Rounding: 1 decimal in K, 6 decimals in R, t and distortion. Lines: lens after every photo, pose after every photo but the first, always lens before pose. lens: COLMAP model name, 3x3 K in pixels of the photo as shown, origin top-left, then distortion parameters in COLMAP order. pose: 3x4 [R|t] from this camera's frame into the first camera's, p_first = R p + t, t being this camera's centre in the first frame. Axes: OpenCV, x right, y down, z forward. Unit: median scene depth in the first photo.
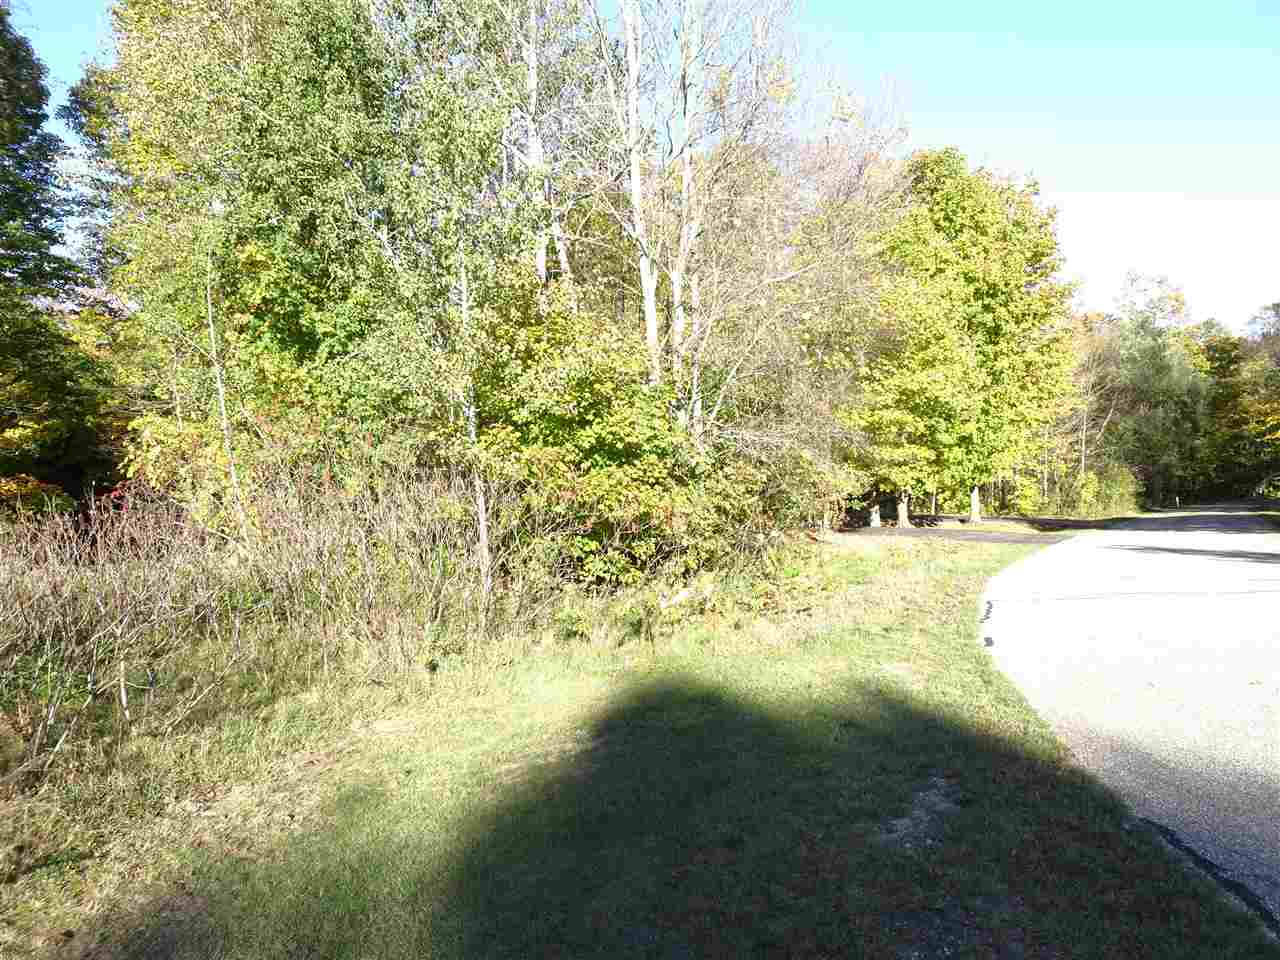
lens RADIAL K [[913.0, 0, 645.1], [0, 913.0, 477.1], [0, 0, 1]] dist [0.006699, 0.004414]
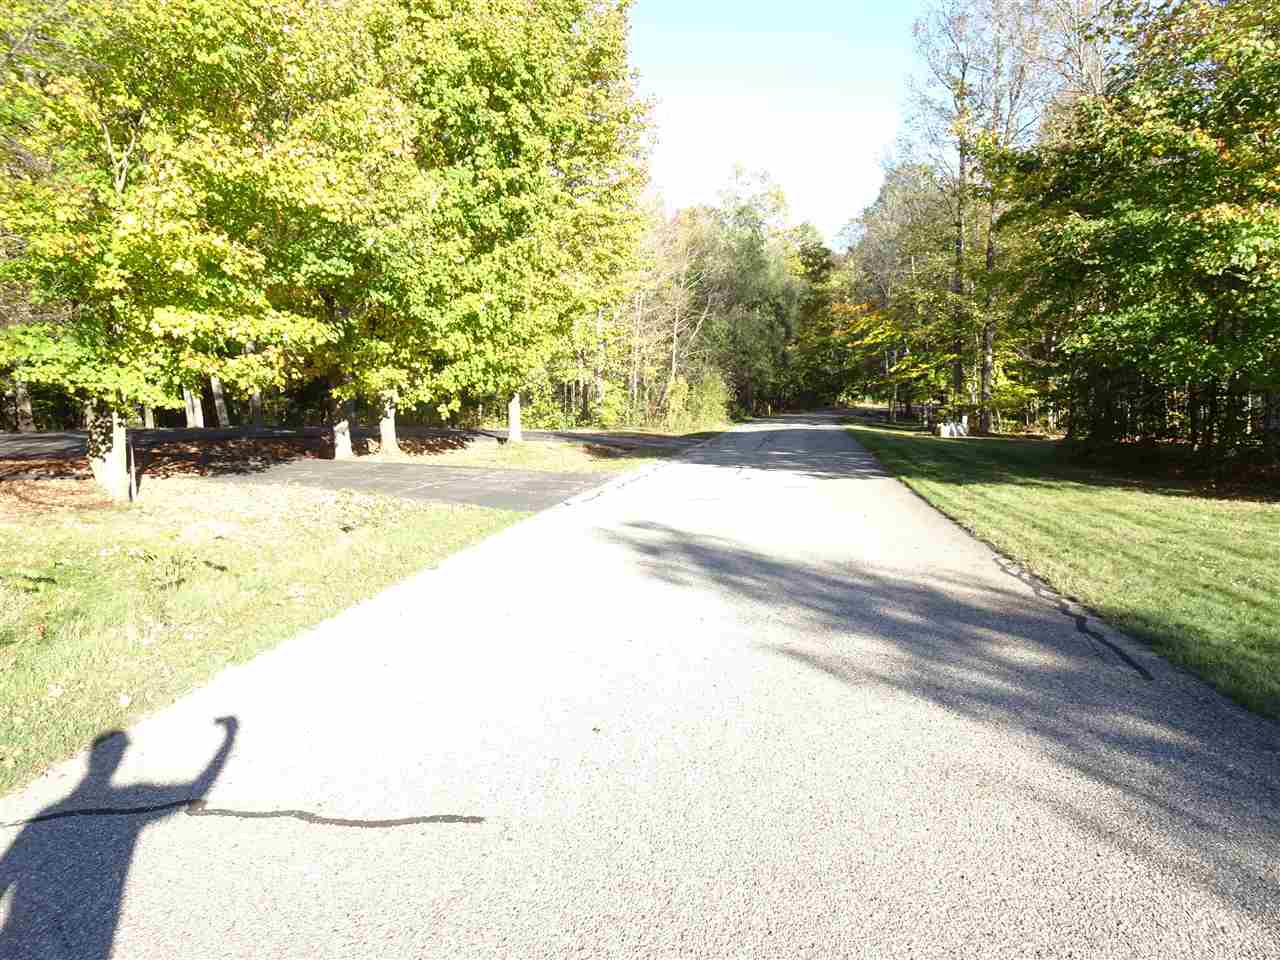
lens RADIAL K [[913.0, 0, 645.1], [0, 913.0, 477.1], [0, 0, 1]] dist [0.006699, 0.004414]
pose [[0.926242, -0.017464, 0.376525, 0.206221], [-0.024009, 0.994164, 0.105172, -0.002006], [-0.376164, -0.106454, 0.920417, 0.332967]]
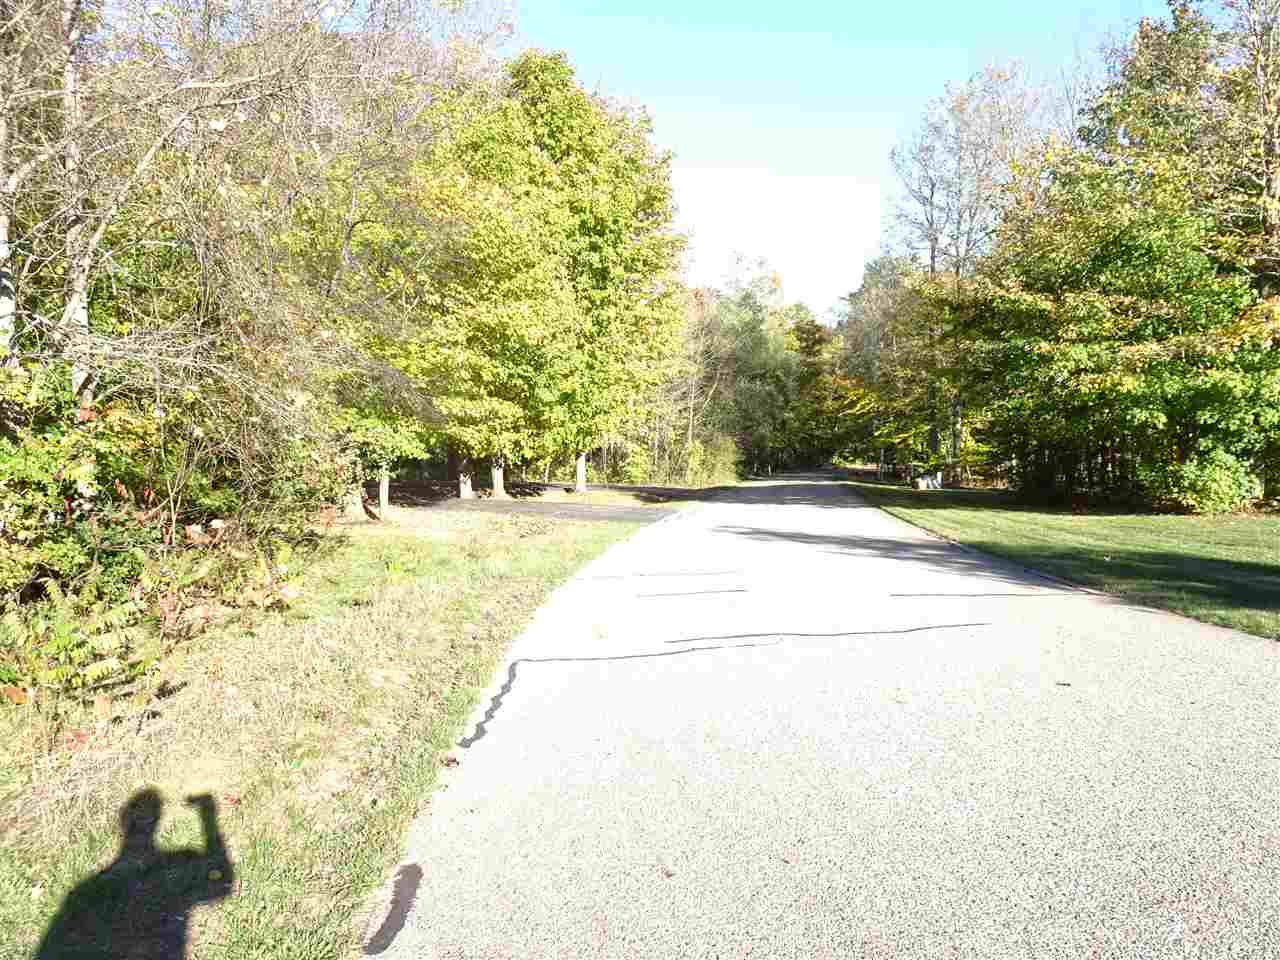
lens RADIAL K [[913.0, 0, 645.1], [0, 913.0, 477.1], [0, 0, 1]] dist [0.006699, 0.004414]
pose [[0.922551, 0.008821, 0.385774, 0.078366], [-0.024252, 0.999088, 0.035152, 0.001730], [-0.385112, -0.041786, 0.921923, 0.156888]]
